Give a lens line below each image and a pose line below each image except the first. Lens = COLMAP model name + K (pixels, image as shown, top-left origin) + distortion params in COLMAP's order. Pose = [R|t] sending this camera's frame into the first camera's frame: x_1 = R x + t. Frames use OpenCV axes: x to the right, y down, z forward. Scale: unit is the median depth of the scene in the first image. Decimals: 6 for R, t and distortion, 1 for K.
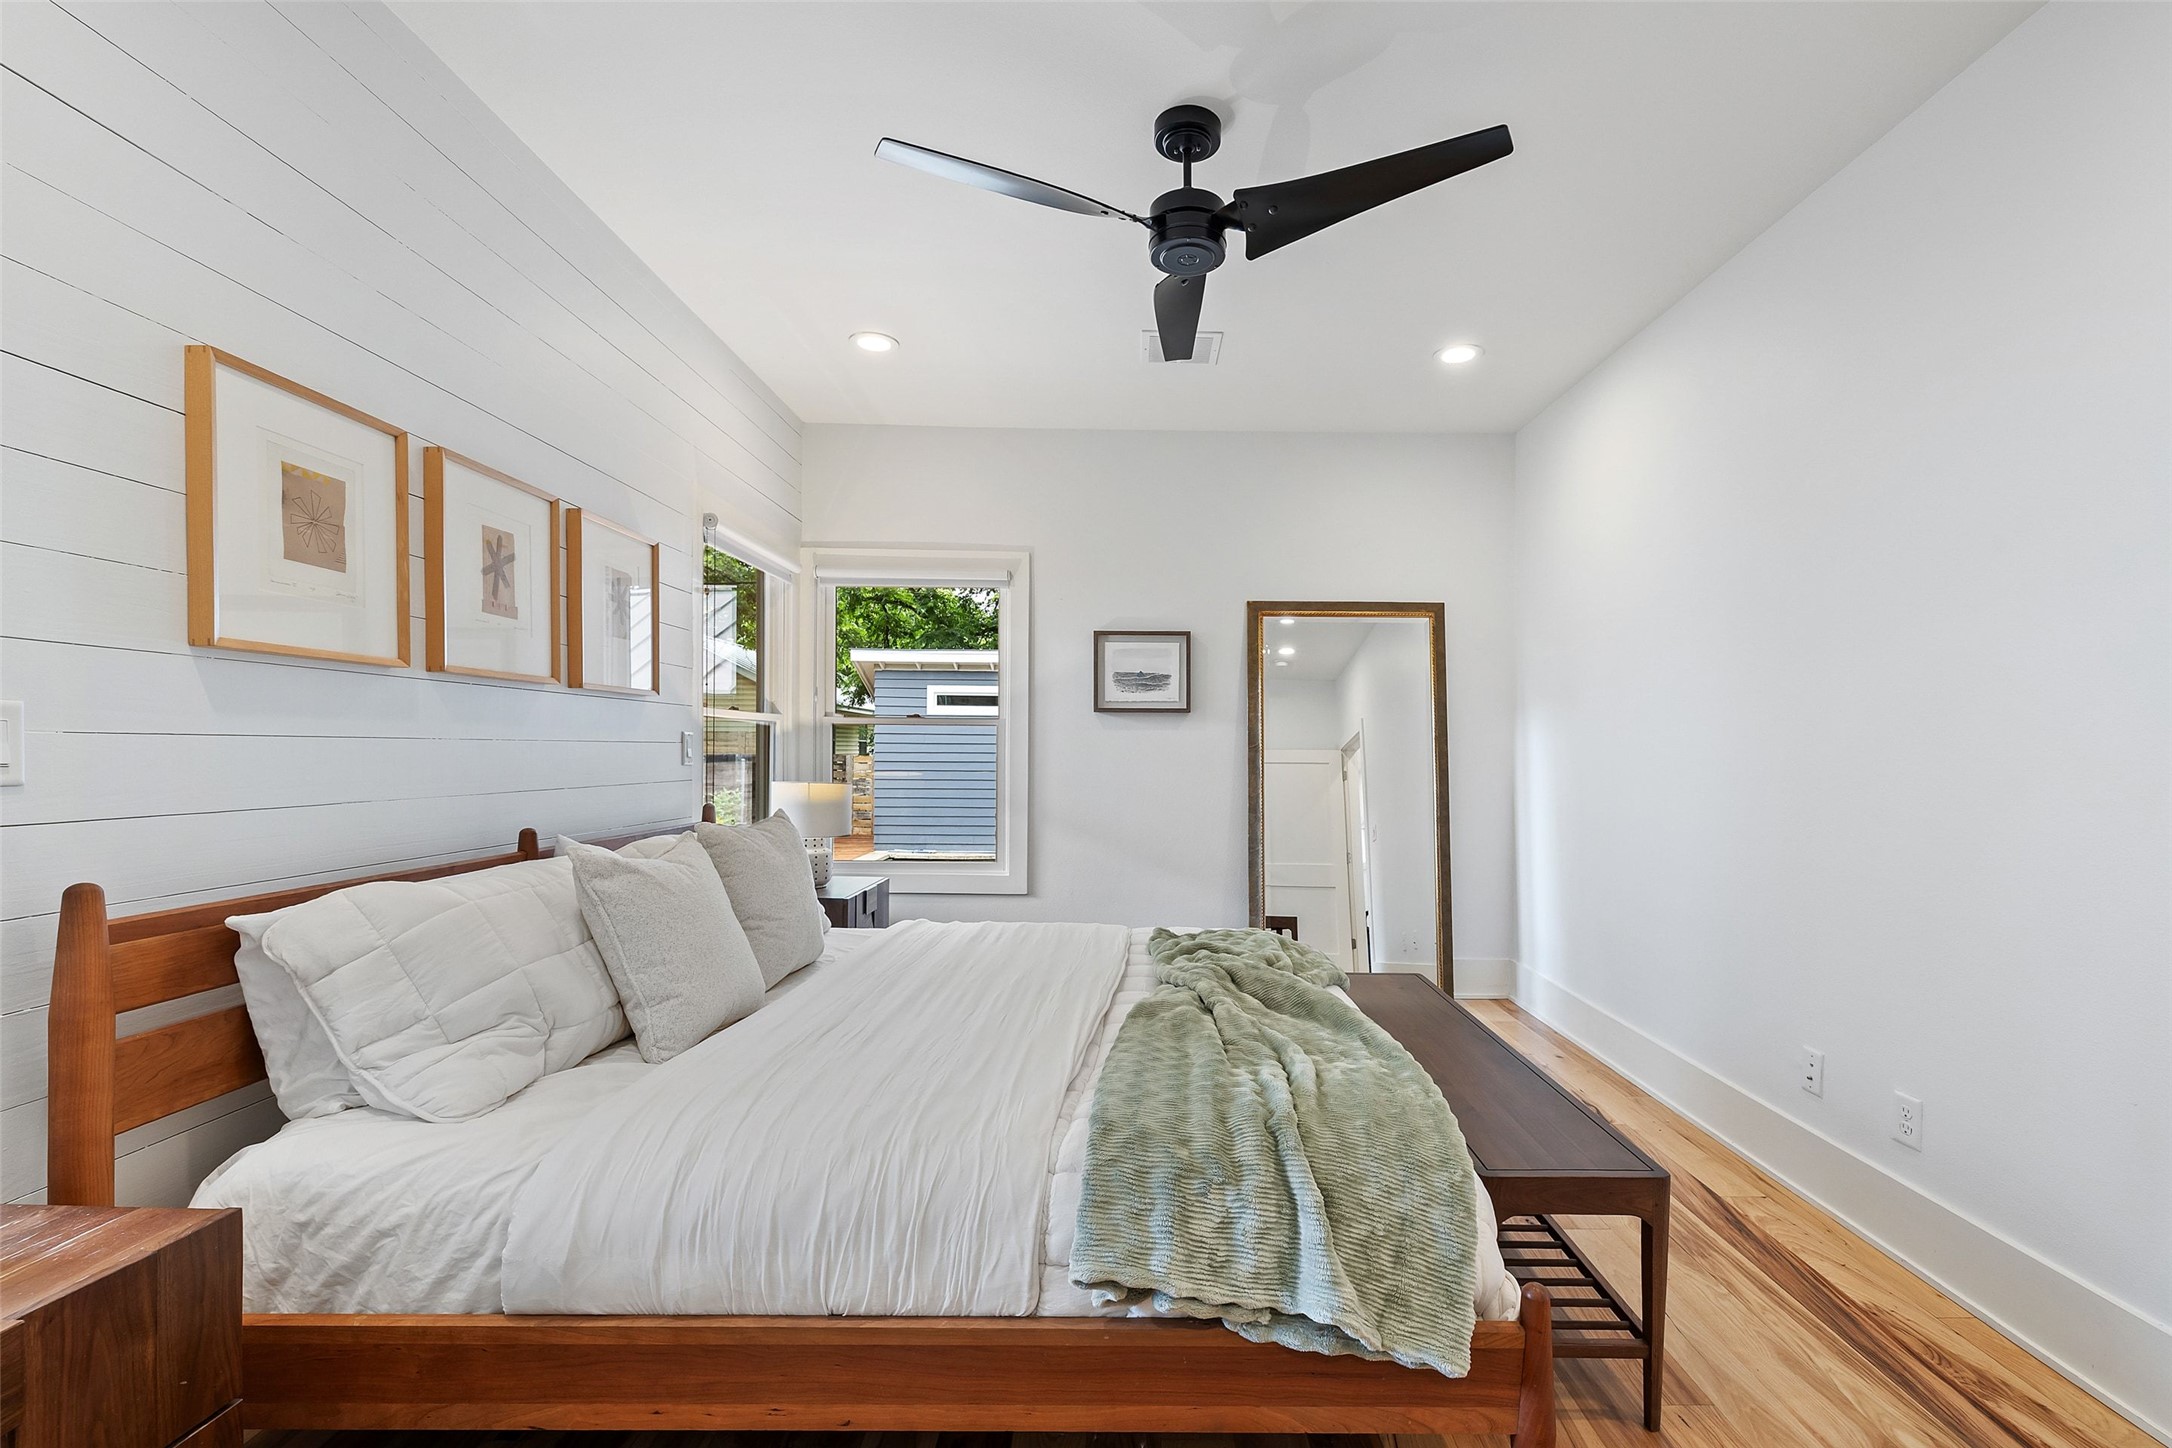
lens RADIAL K [[961.2, 0, 1090.0], [0, 961.2, 766.7], [0, 0, 1]] dist [0.001168, 0.000477]
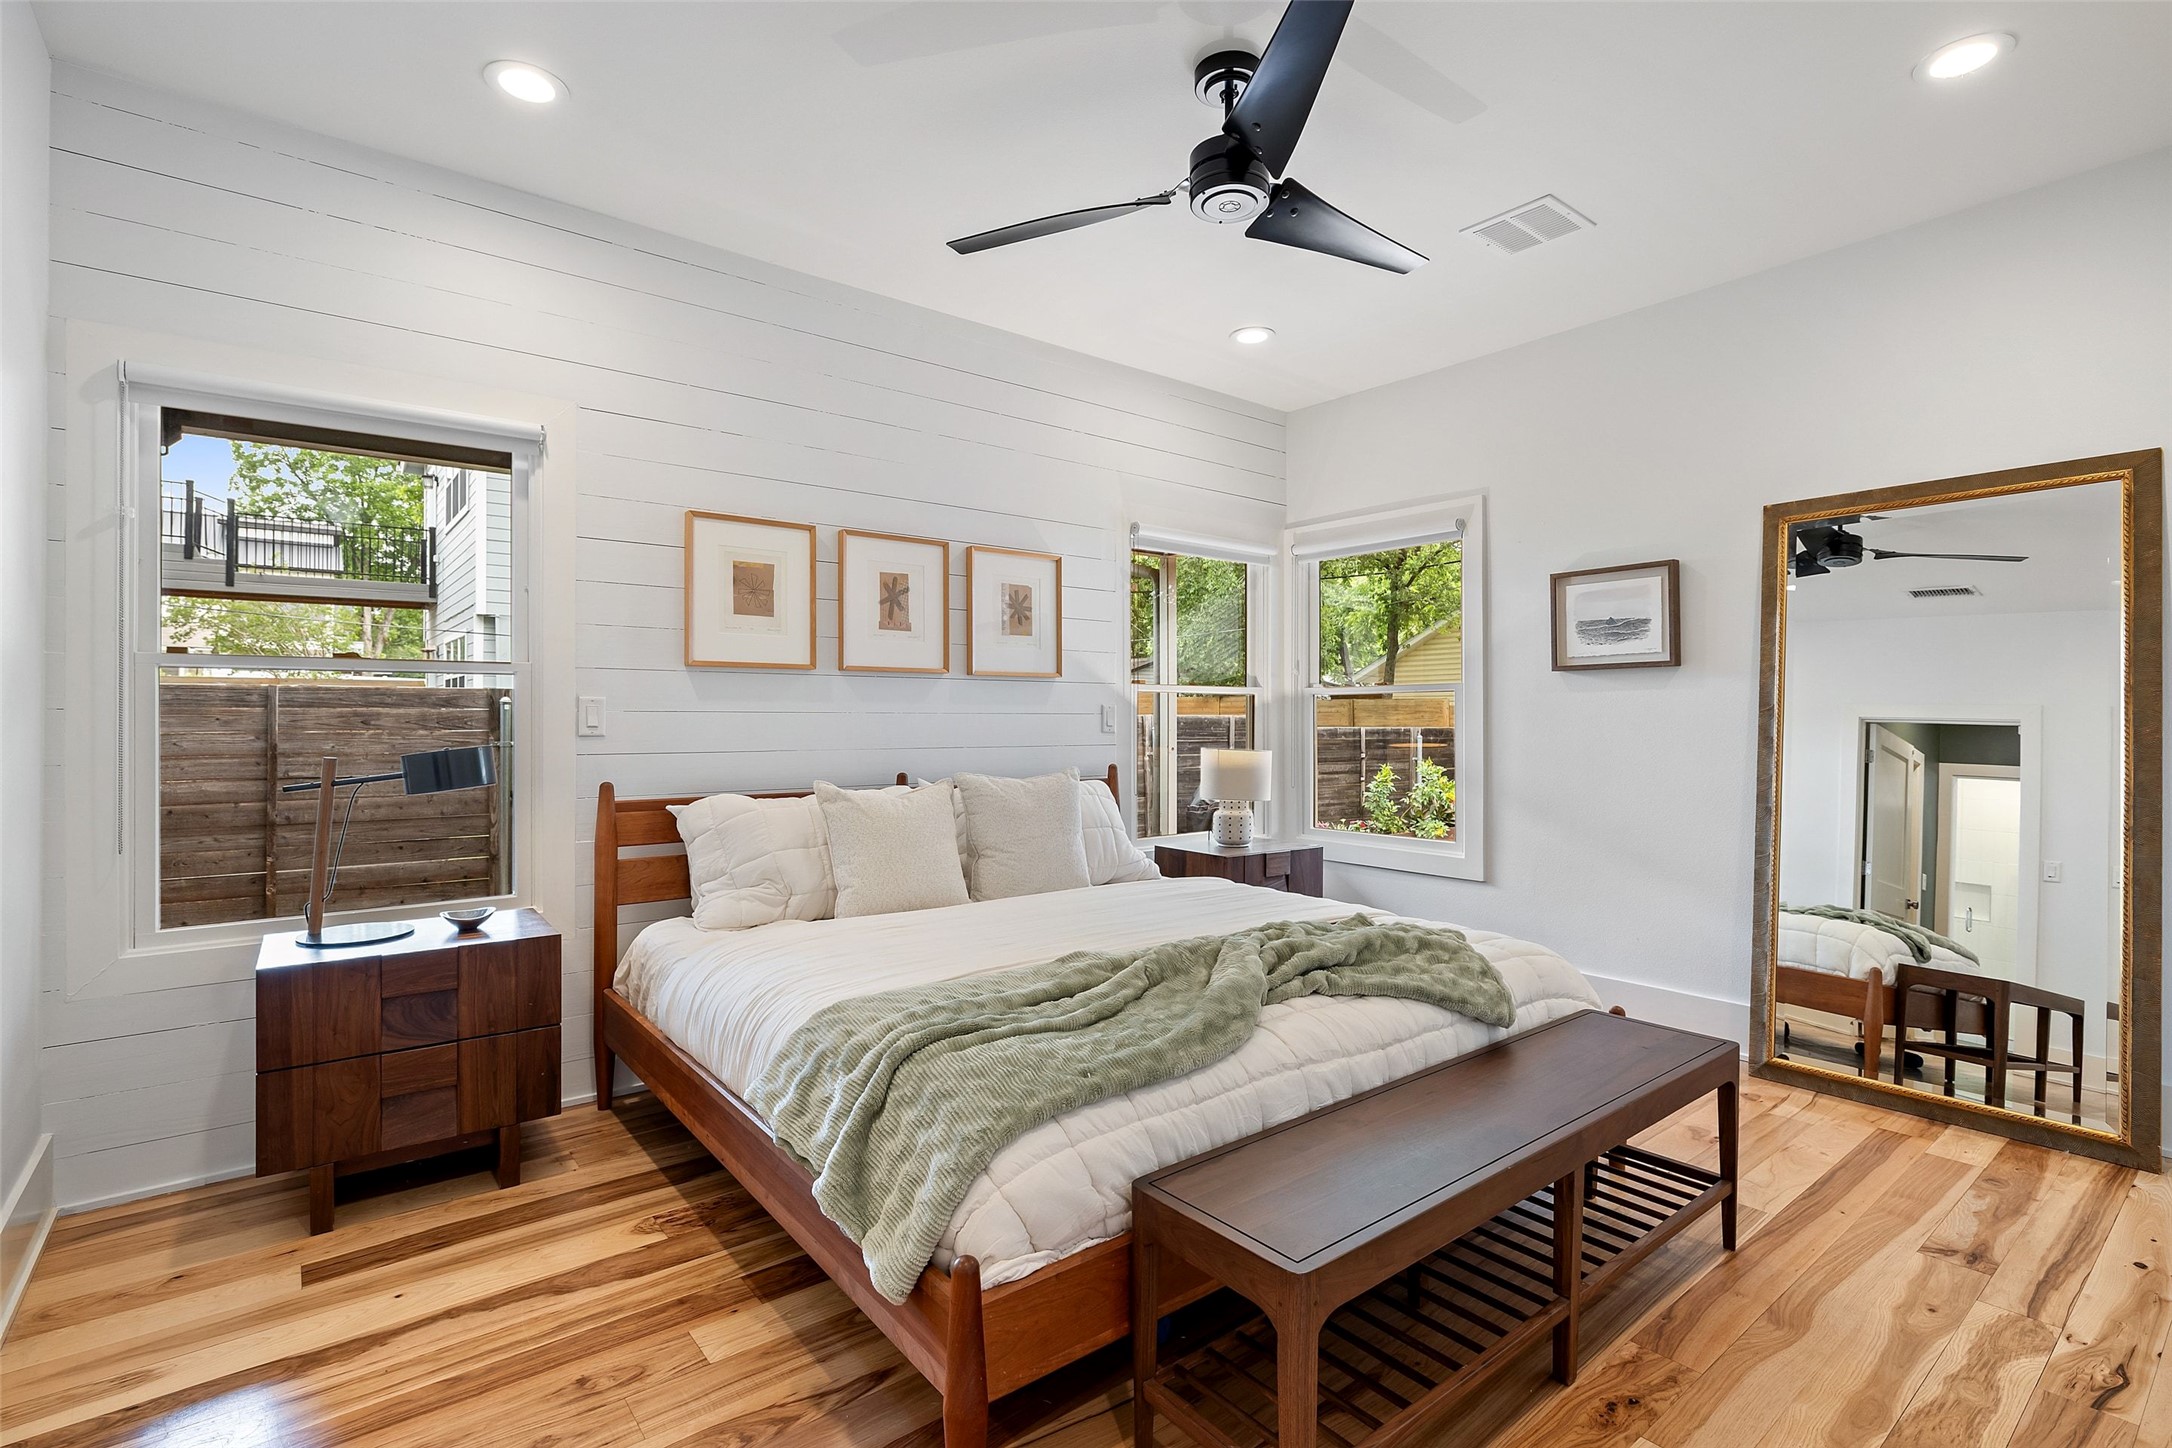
lens RADIAL K [[1005.5, 0, 1099.3], [0, 1005.5, 720.8], [0, 0, 1]] dist [-0.001225, 0.000152]
pose [[0.620718, -0.008687, -0.783986, 0.558018], [-0.008814, 0.999798, -0.018057, 0.006621], [0.783985, 0.018118, 0.620516, 0.192352]]
